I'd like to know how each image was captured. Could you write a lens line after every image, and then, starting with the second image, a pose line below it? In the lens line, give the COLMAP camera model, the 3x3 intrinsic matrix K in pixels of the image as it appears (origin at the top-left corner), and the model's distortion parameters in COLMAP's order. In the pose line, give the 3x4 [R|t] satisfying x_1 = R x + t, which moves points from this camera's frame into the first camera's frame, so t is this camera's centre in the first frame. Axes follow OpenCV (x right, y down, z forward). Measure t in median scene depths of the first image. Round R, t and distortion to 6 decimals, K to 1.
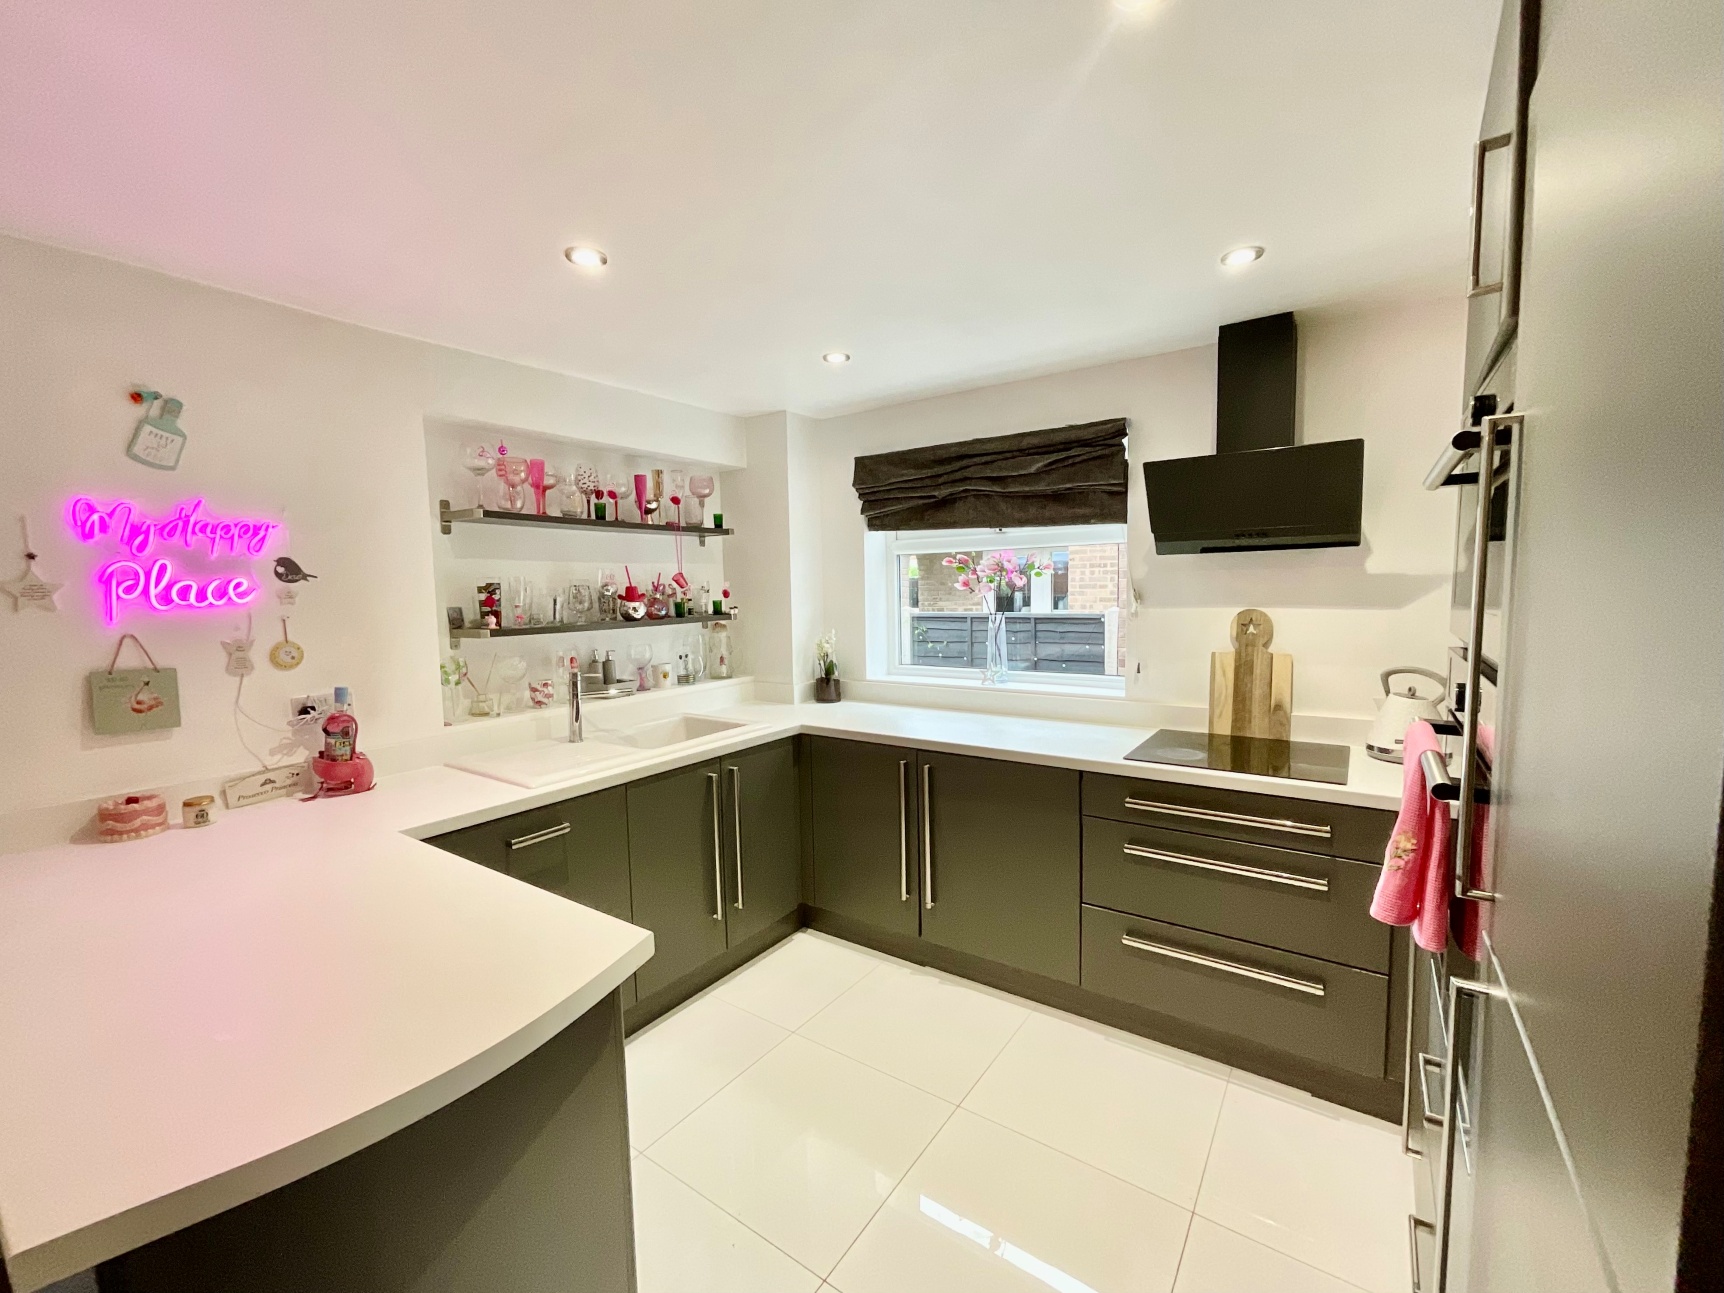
lens RADIAL K [[710.6, 0, 862.0], [0, 710.6, 646.5], [0, 0, 1]] dist [-0.013472, 0.012452]
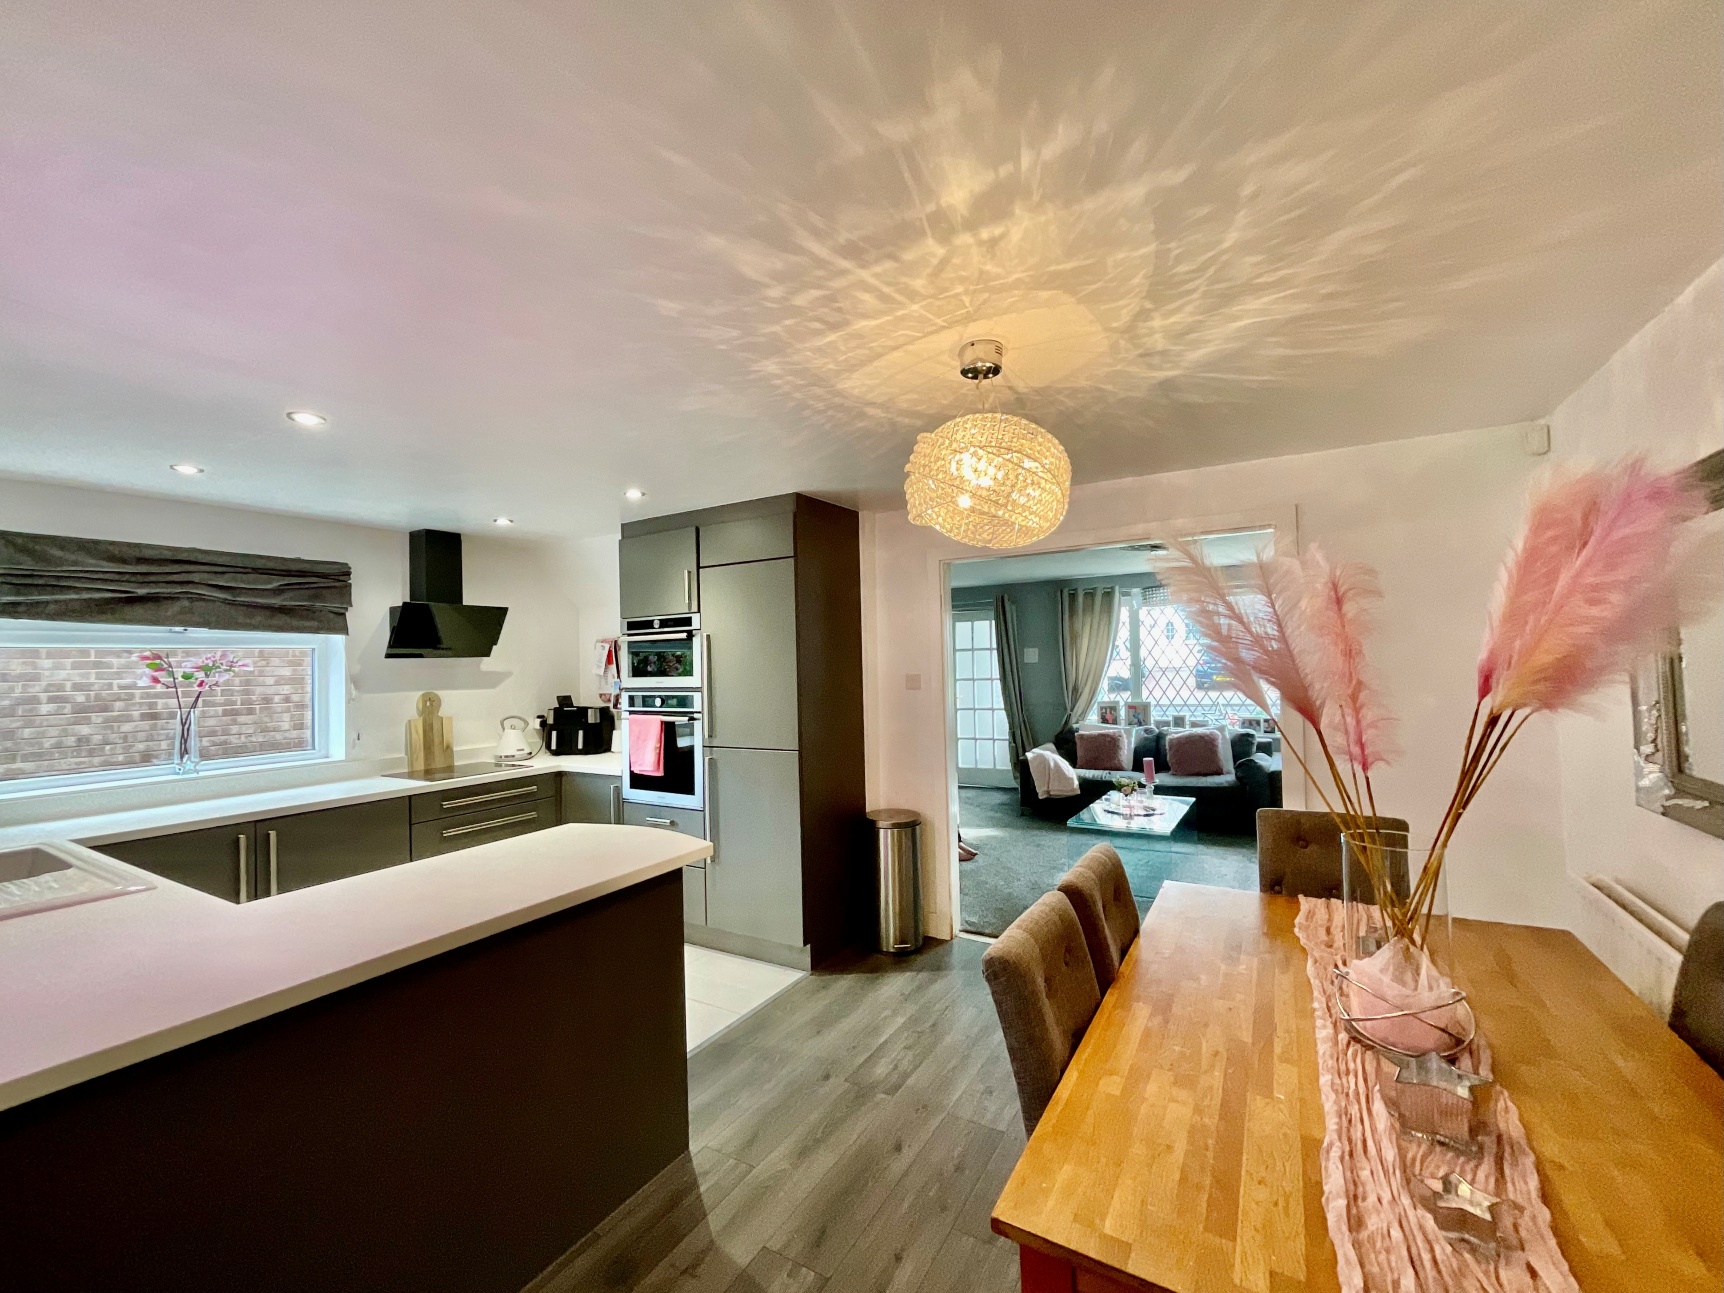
lens RADIAL K [[710.6, 0, 862.0], [0, 710.6, 646.5], [0, 0, 1]] dist [-0.013472, 0.012452]
pose [[-0.071031, 0.046595, 0.996385, -1.049905], [0.111713, 0.992996, -0.038472, 0.017116], [-0.991199, 0.108576, -0.075739, 0.081218]]
